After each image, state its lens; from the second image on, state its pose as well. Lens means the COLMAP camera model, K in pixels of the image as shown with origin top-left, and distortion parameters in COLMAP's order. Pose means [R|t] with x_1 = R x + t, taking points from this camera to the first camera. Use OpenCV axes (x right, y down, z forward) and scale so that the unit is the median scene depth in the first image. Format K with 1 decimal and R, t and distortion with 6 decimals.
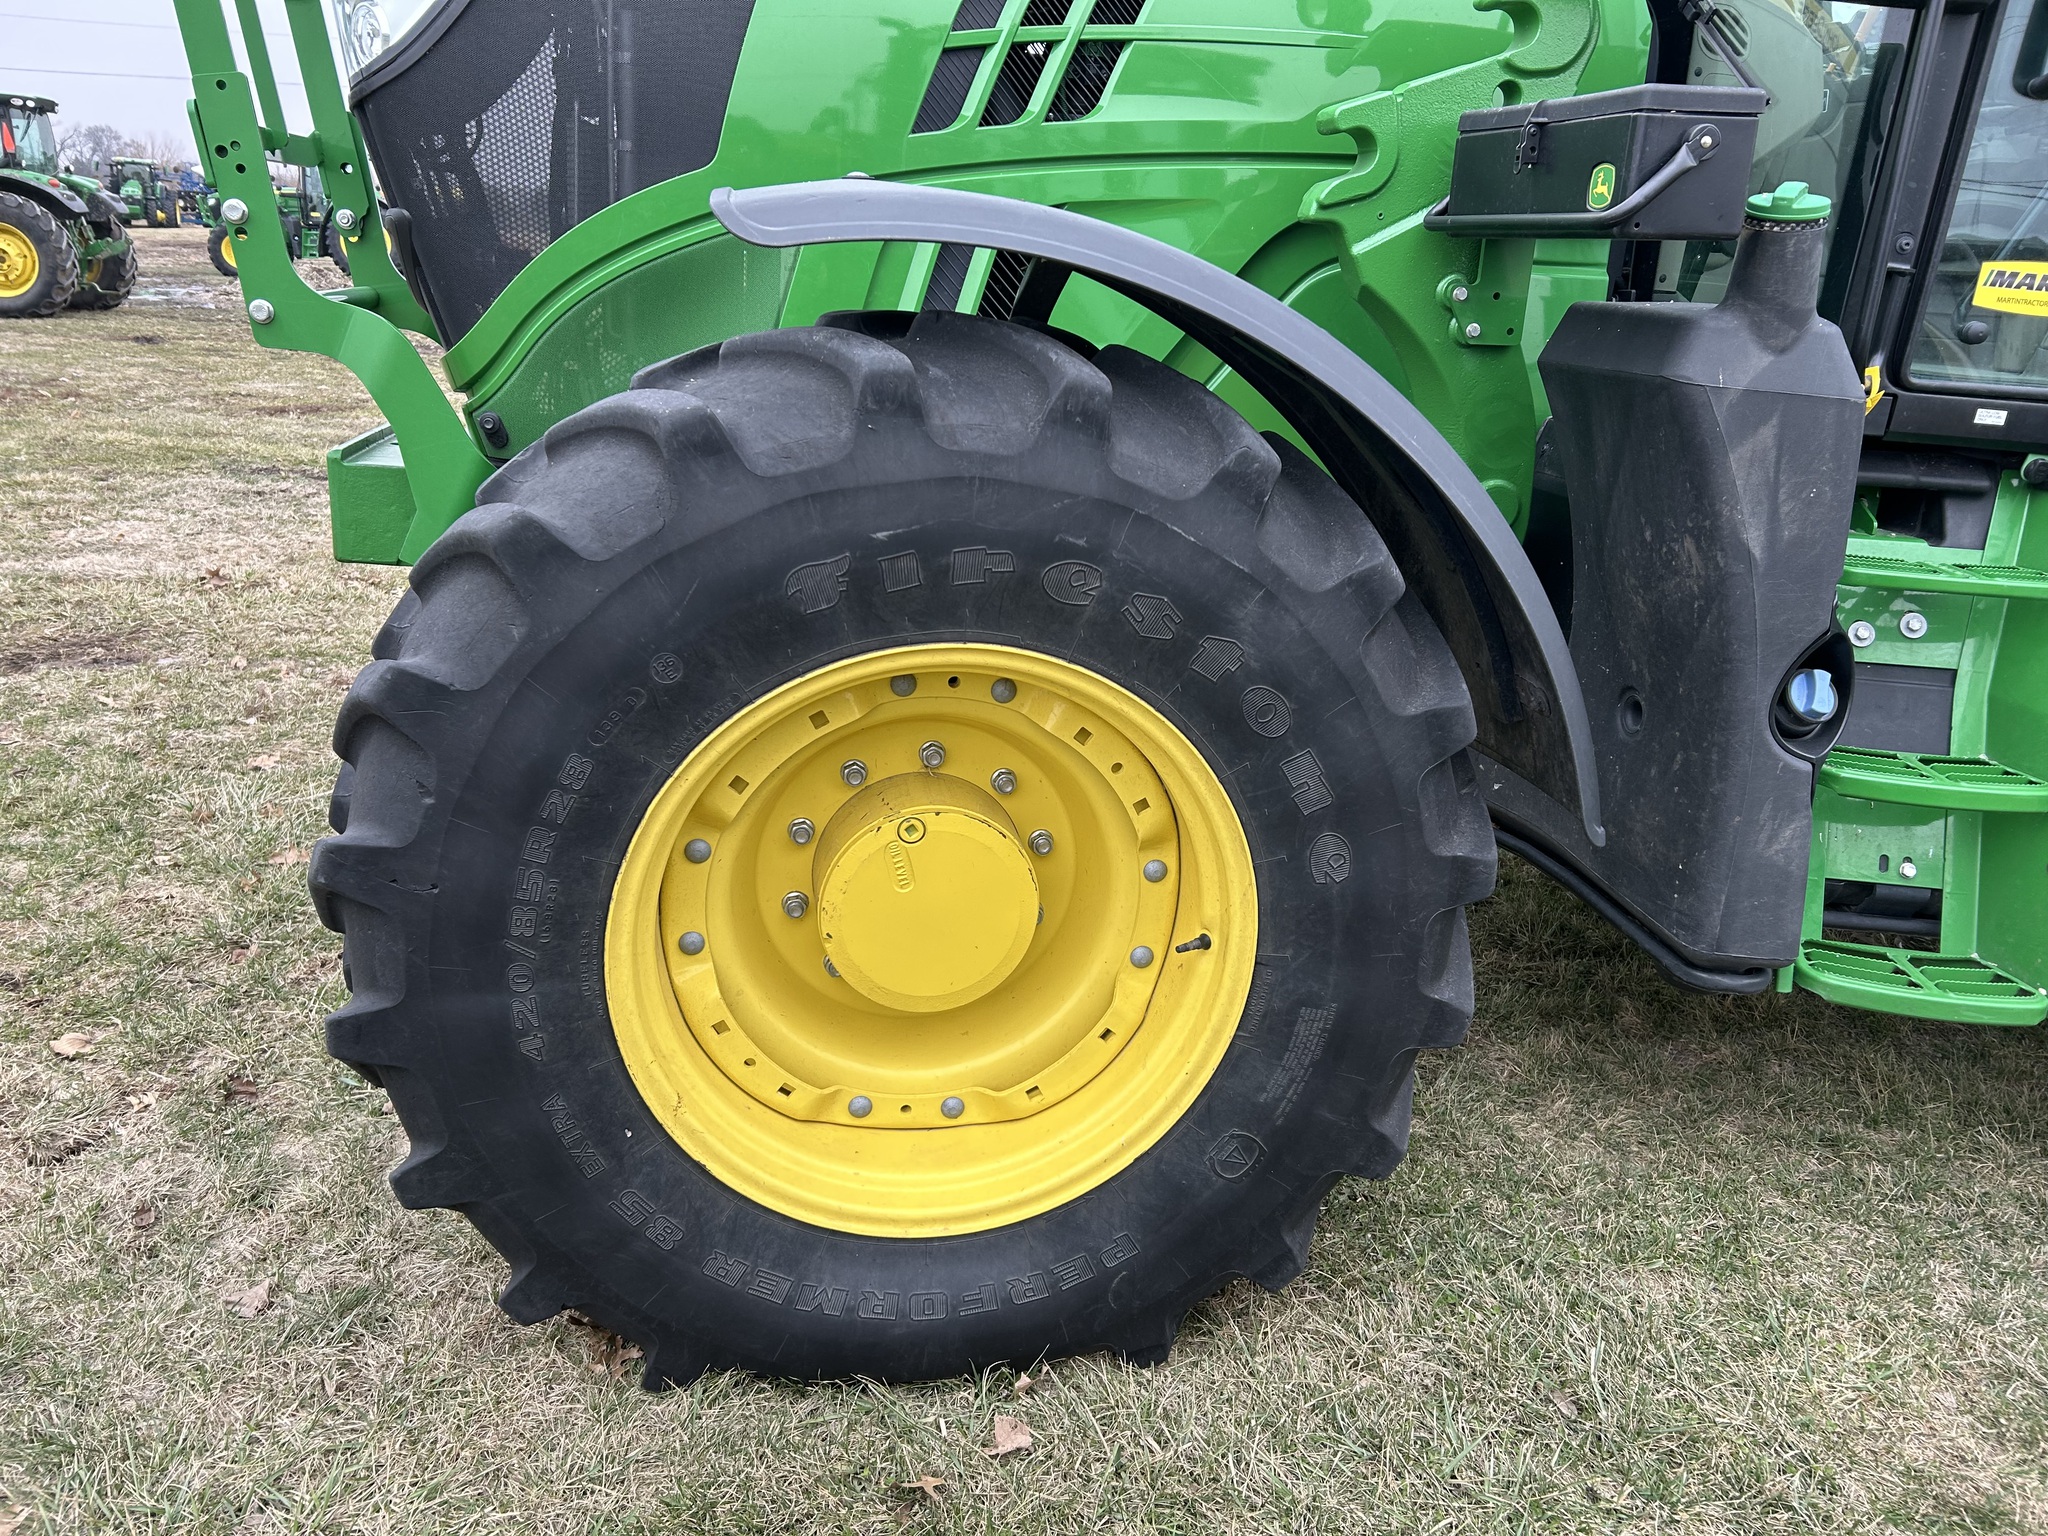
lens RADIAL K [[1634.6, 0, 1020.8], [0, 1634.6, 704.6], [0, 0, 1]] dist [0.084597, -0.140111]
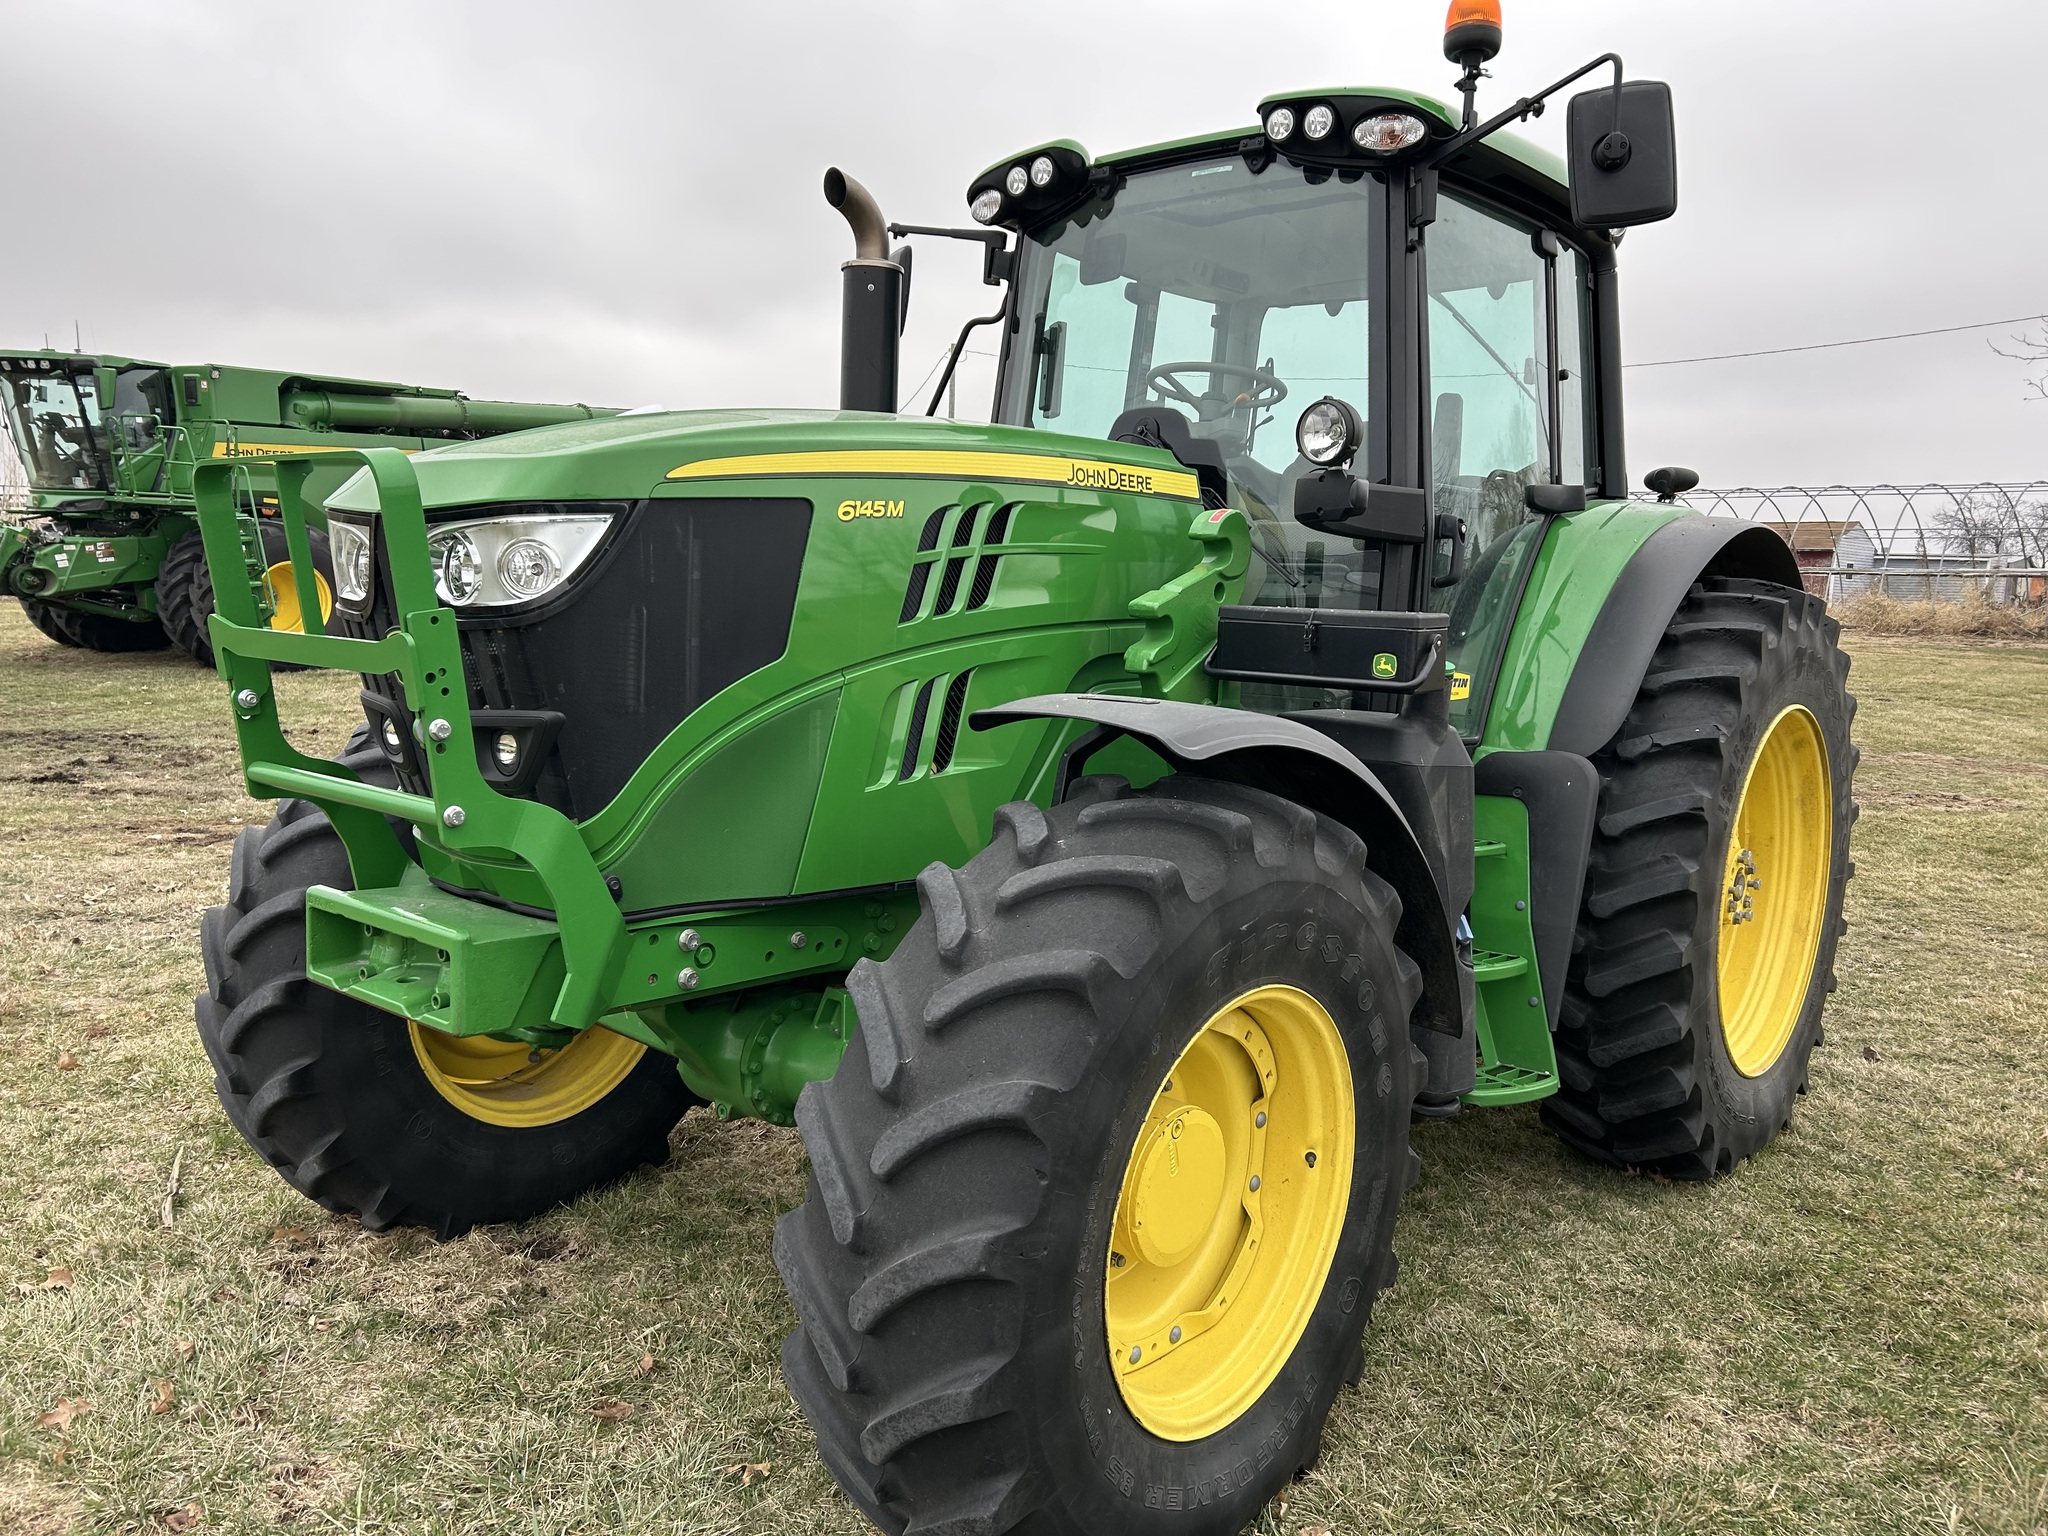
lens RADIAL K [[1591.1, 0, 1047.1], [0, 1591.1, 682.1], [0, 0, 1]] dist [0.099263, -0.147975]
pose [[0.753182, -0.067057, 0.654386, -1.001127], [0.180172, 0.977778, -0.107179, -0.168419], [-0.632657, 0.198627, 0.748526, -0.049480]]
